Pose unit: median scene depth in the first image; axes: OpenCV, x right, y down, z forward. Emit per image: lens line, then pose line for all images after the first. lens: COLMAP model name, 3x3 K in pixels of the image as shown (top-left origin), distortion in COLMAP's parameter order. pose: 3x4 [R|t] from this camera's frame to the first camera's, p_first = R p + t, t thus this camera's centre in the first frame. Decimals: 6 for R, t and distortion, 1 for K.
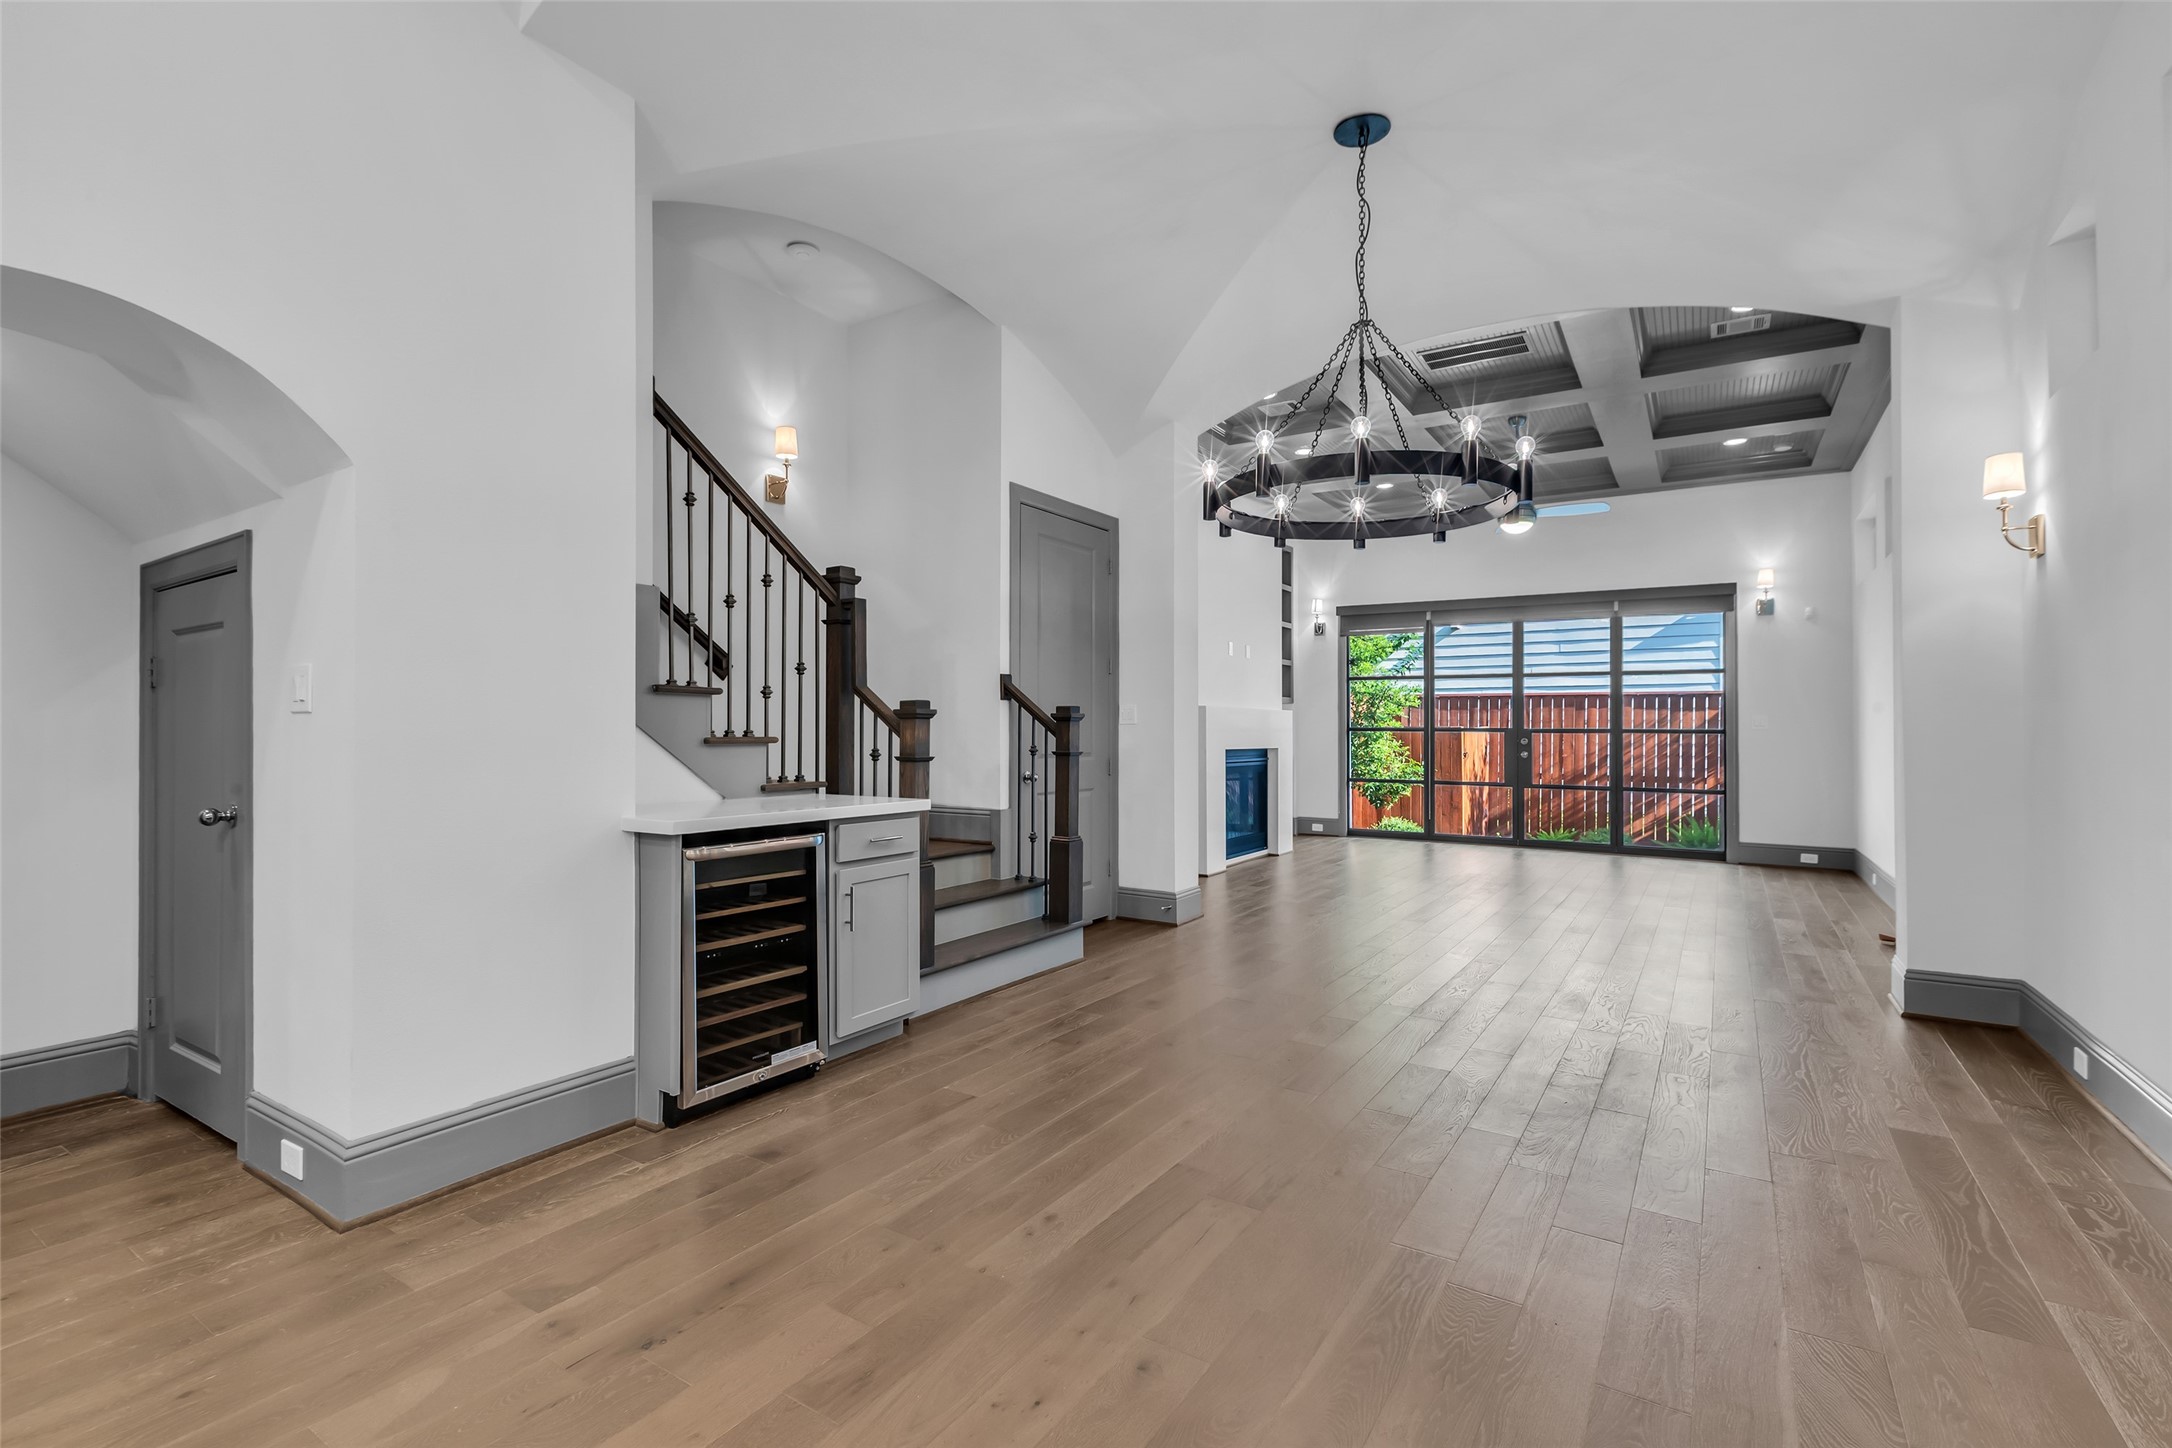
lens RADIAL K [[986.9, 0, 1086.0], [0, 986.9, 724.0], [0, 0, 1]] dist [-0.000892, -0.000346]
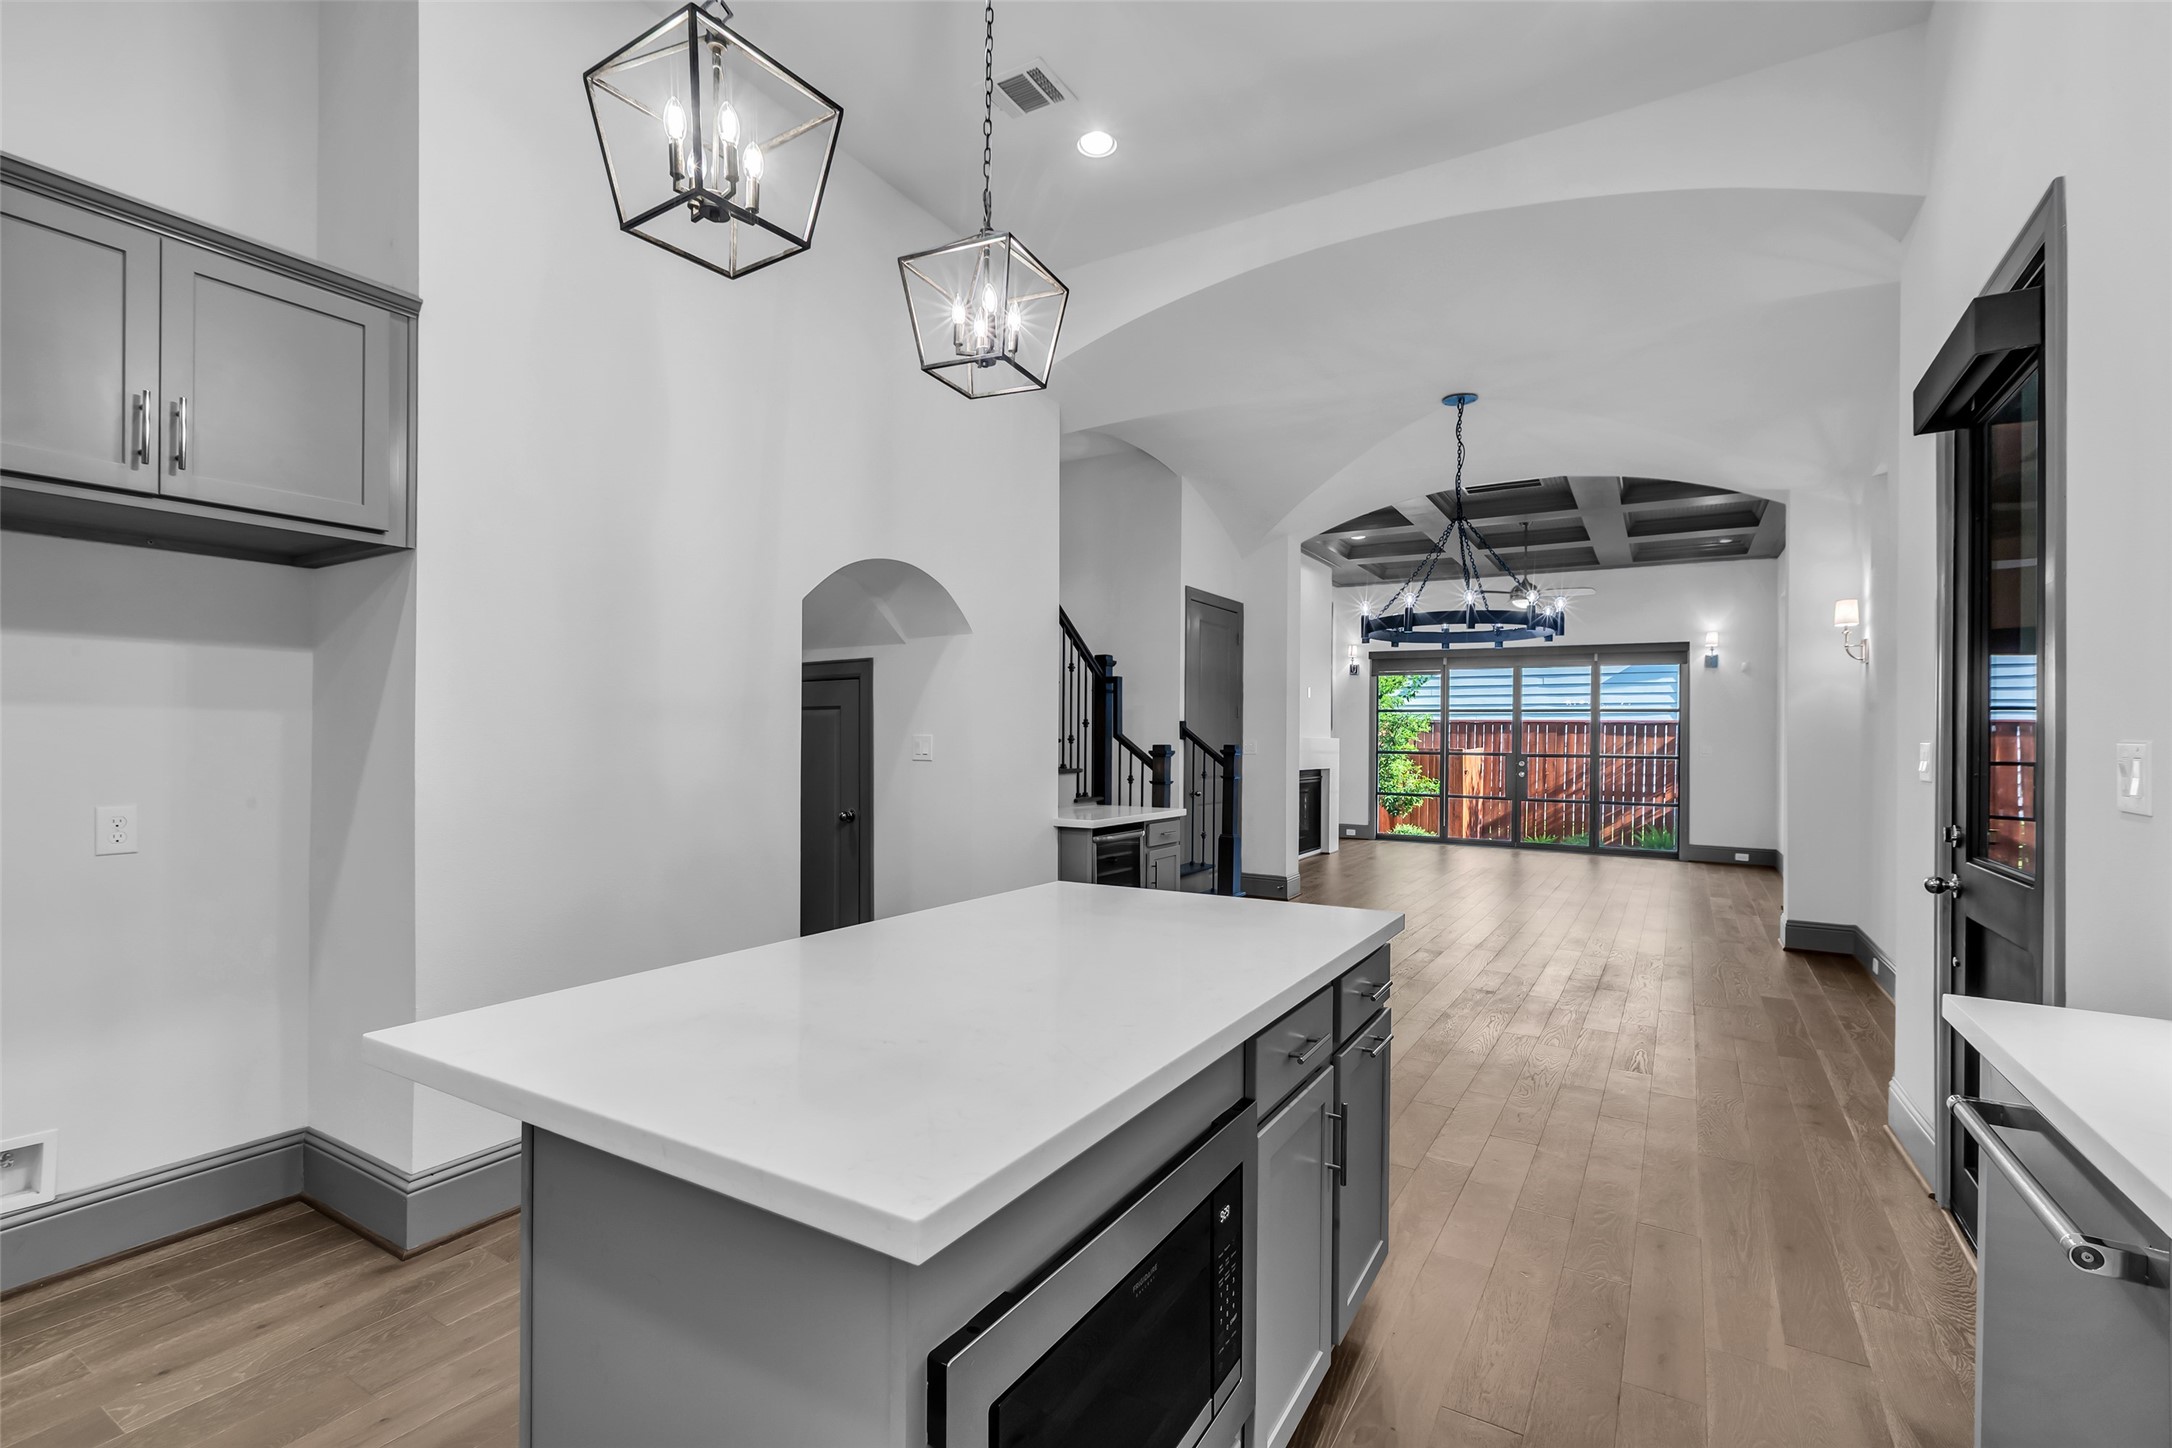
lens RADIAL K [[988.4, 0, 1082.8], [0, 988.4, 740.5], [0, 0, 1]] dist [-0.000978, -0.000052]
pose [[0.999586, 0.007550, 0.027771, -0.157801], [-0.007795, 0.999932, 0.008727, -0.020032], [-0.027703, -0.008939, 0.999576, -0.253892]]
